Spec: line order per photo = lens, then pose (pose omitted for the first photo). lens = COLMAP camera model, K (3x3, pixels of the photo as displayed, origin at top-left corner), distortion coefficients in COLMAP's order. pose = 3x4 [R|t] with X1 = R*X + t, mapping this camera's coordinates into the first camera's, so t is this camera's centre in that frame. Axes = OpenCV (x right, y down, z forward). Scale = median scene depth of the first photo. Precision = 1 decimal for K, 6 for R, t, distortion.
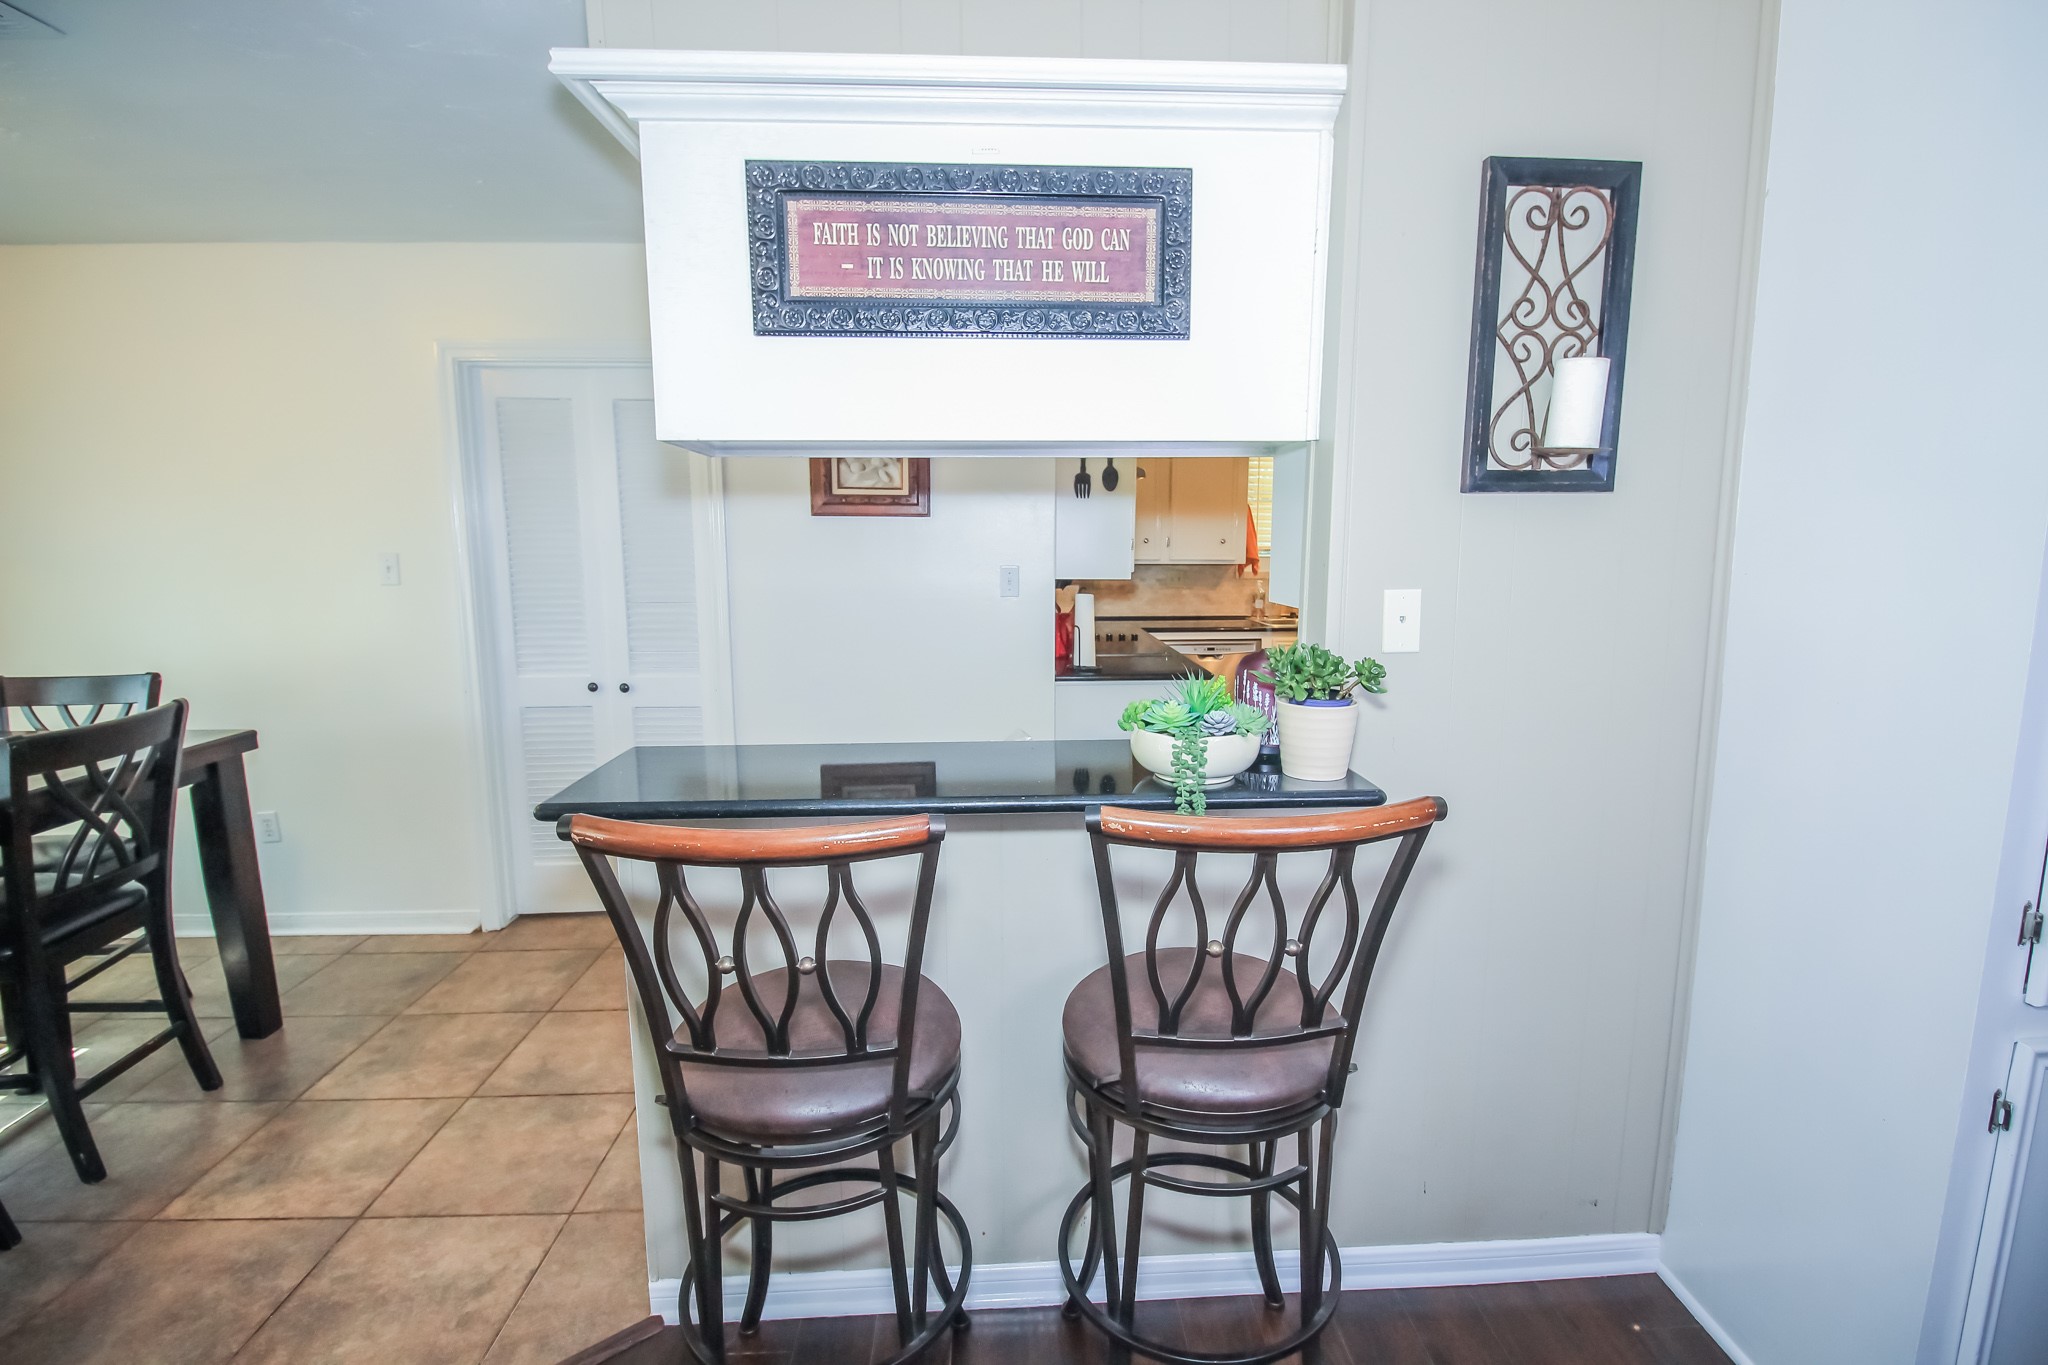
lens RADIAL K [[941.6, 0, 1027.2], [0, 941.6, 675.6], [0, 0, 1]] dist [-0.003620, -0.008247]
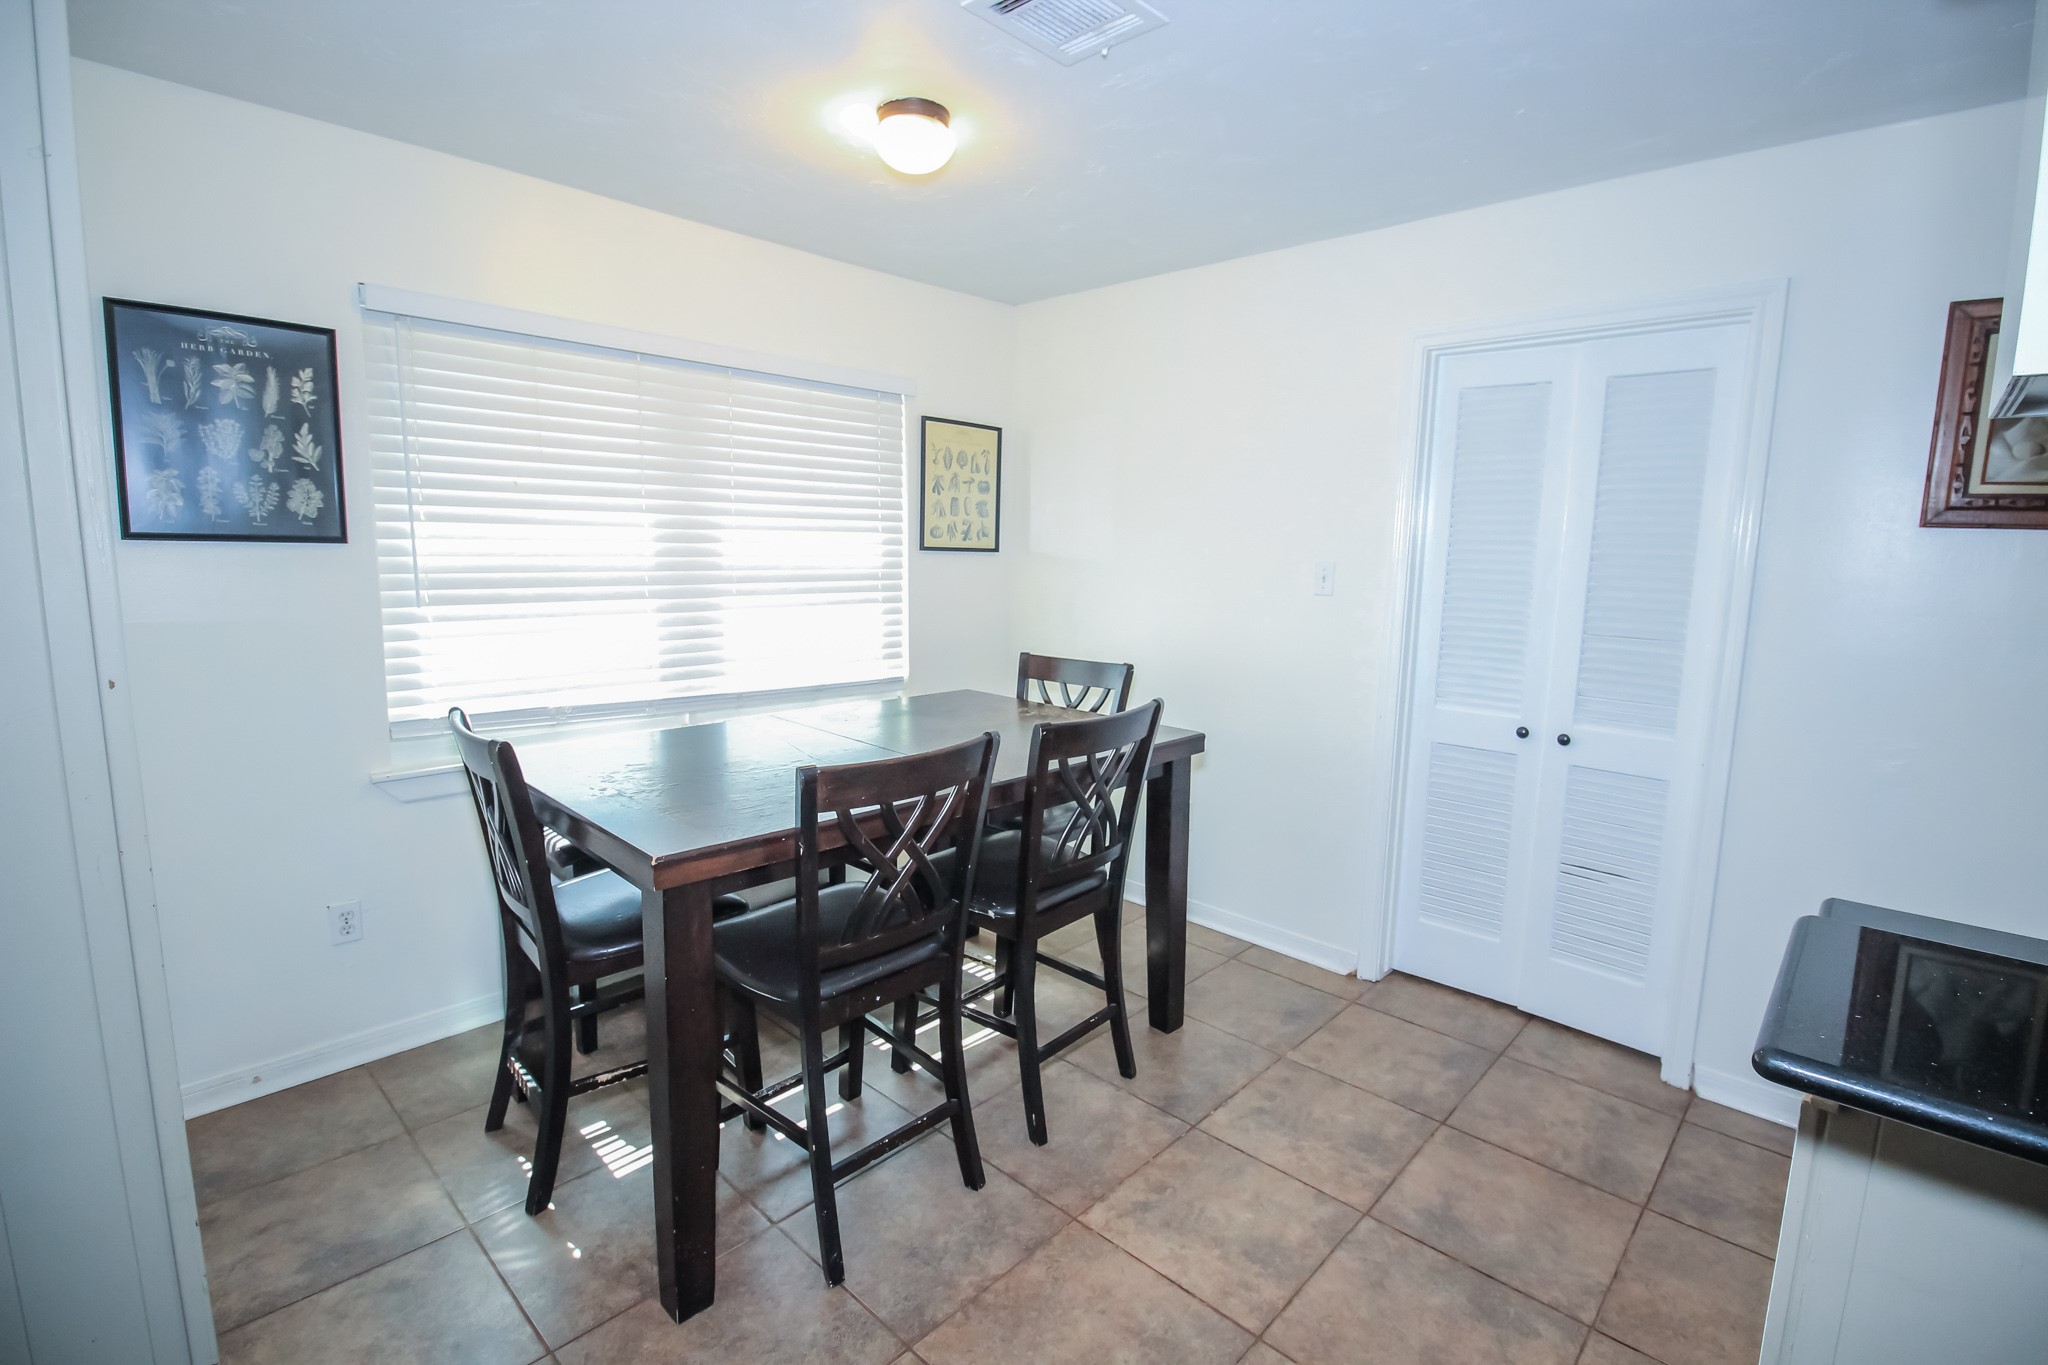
lens RADIAL K [[941.6, 0, 1080.9], [0, 941.6, 693.1], [0, 0, 1]] dist [-0.003620, -0.008247]
pose [[0.719986, 0.126390, -0.682382, -0.261601], [-0.128000, 0.990591, 0.048423, -0.017658], [0.682082, 0.052481, 0.729390, 0.190096]]
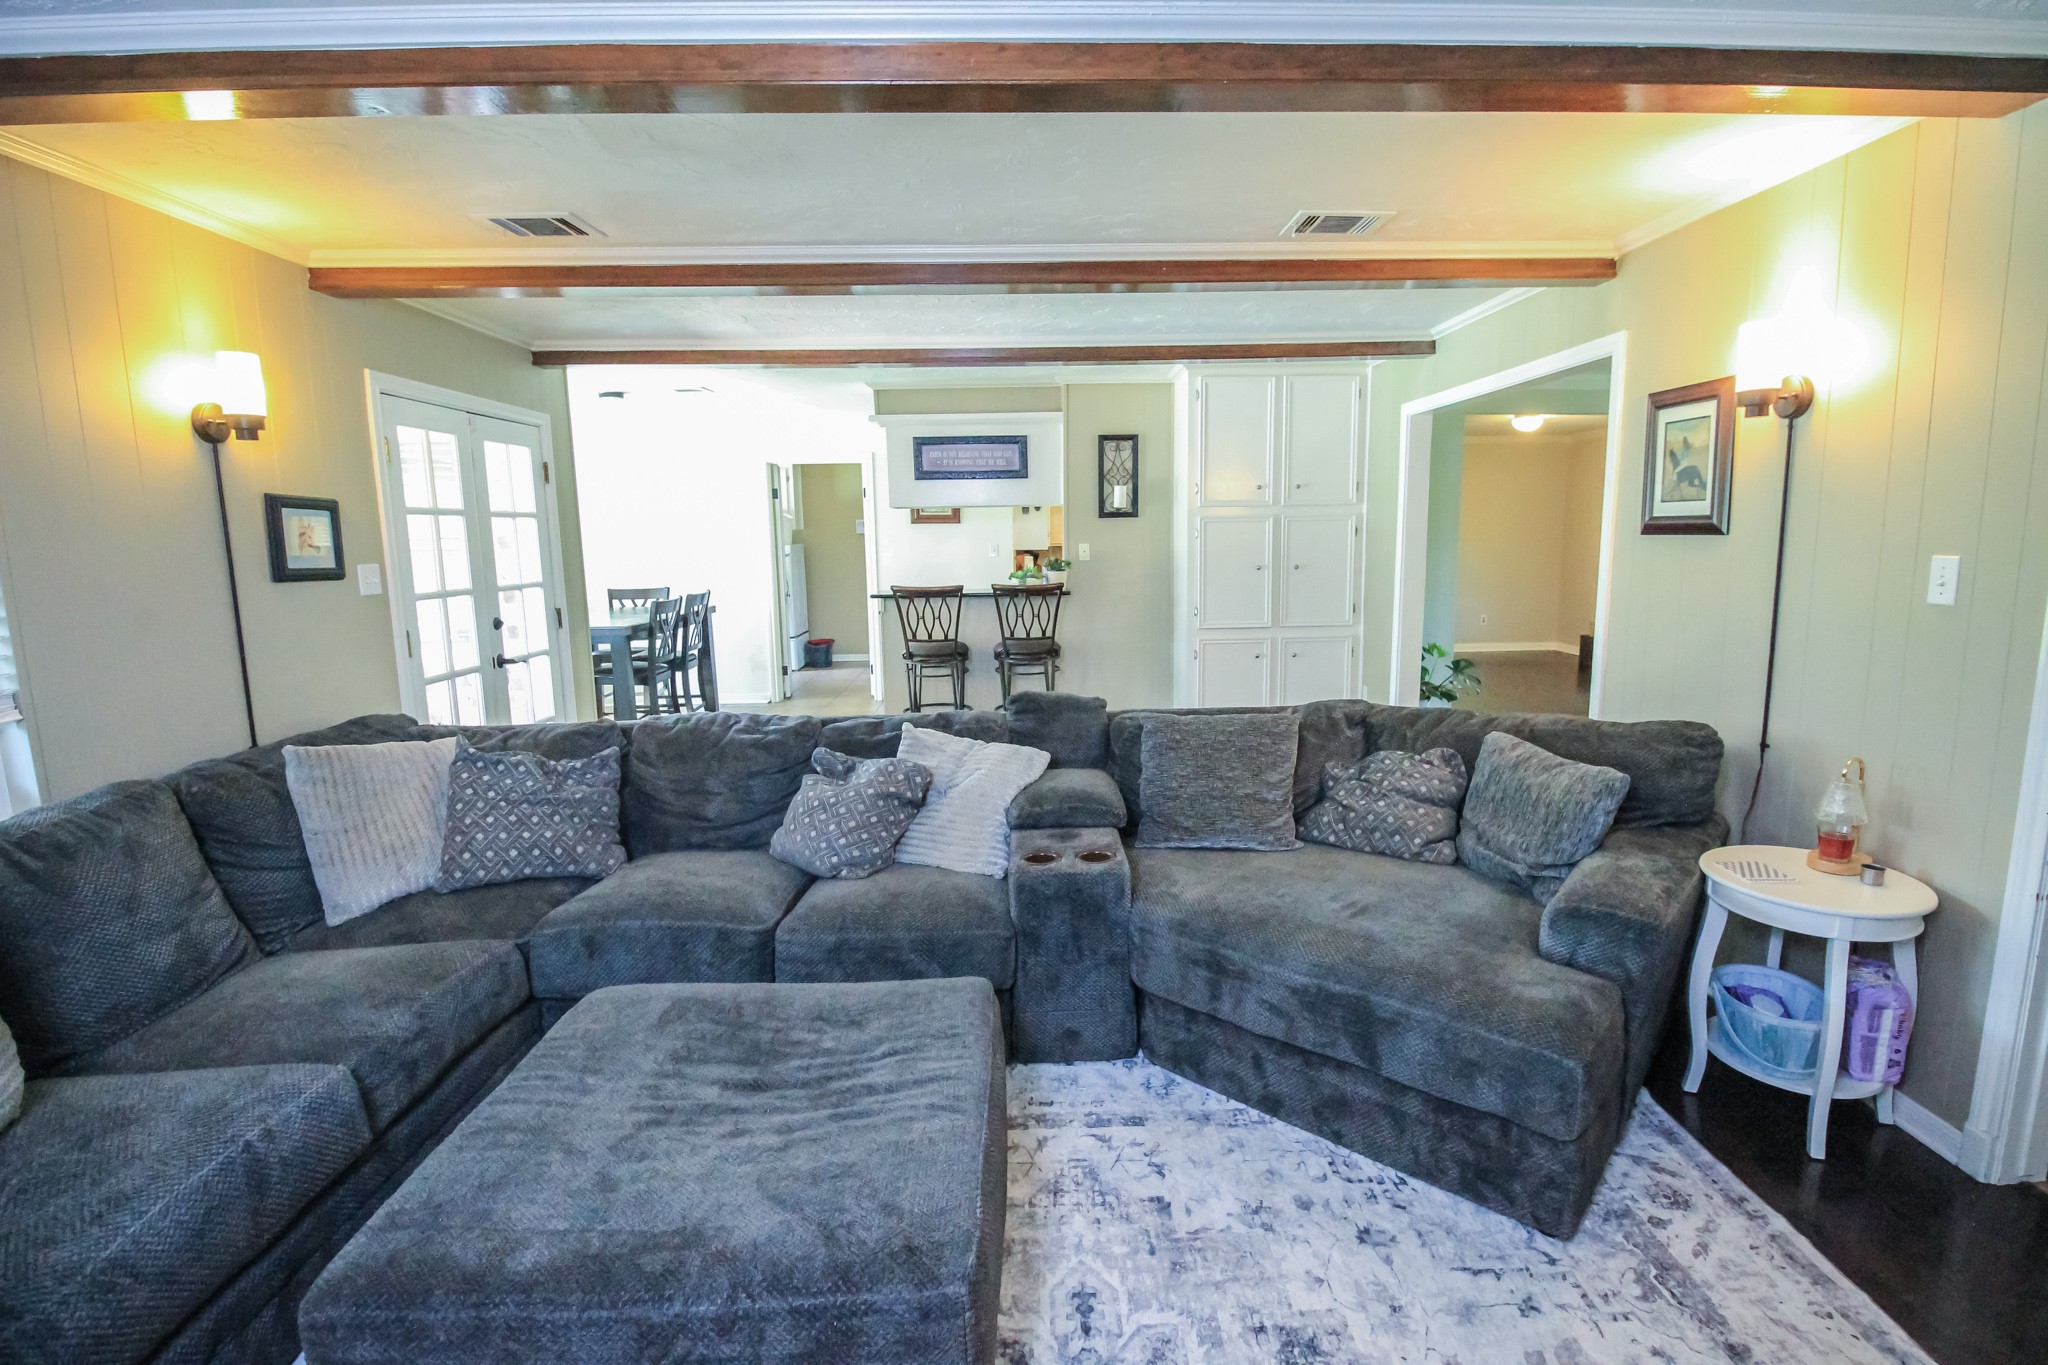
lens RADIAL K [[941.6, 0, 1067.8], [0, 941.6, 670.4], [0, 0, 1]] dist [-0.003620, -0.008247]
pose [[0.999918, -0.012836, 0.000013, 0.218262], [0.012836, 0.999918, 0.000260, 0.282557], [-0.000016, -0.000260, 1.000000, -1.895874]]
